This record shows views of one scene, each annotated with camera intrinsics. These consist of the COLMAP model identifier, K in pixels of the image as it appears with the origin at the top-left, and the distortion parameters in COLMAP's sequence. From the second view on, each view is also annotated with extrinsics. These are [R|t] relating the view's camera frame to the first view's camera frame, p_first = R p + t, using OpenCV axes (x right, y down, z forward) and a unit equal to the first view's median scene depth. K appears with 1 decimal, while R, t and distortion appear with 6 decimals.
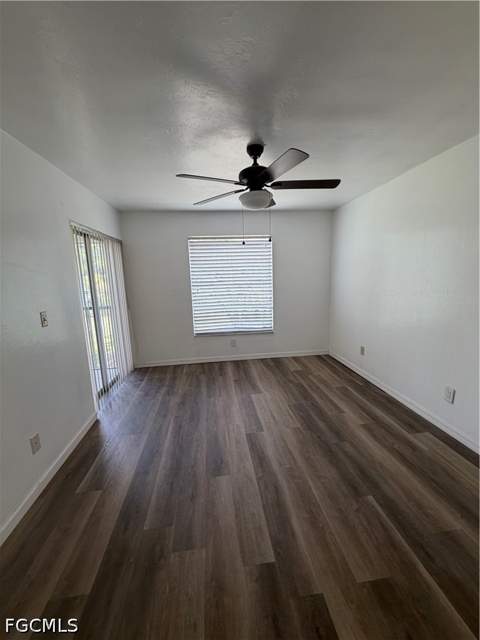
lens RADIAL K [[256.6, 0, 238.7], [0, 256.6, 319.9], [0, 0, 1]] dist [0.001096, 0.000579]
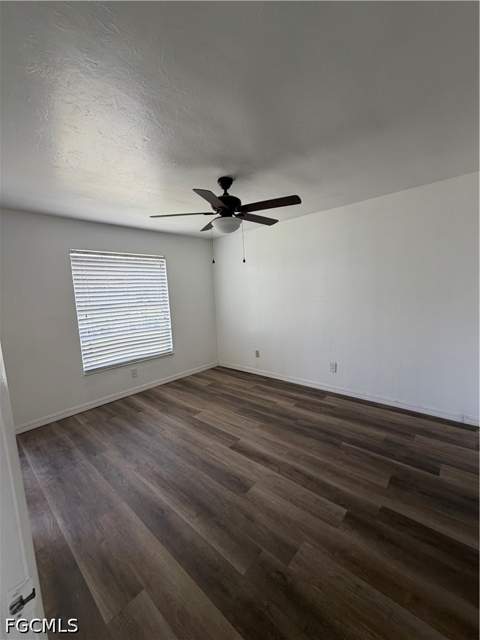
lens RADIAL K [[256.6, 0, 239.4], [0, 256.6, 320.4], [0, 0, 1]] dist [0.001096, 0.000579]
pose [[0.750667, -0.080862, 0.655714, -0.512048], [0.141048, 0.989215, -0.039484, -0.005275], [-0.645449, 0.122127, 0.753977, 0.139807]]
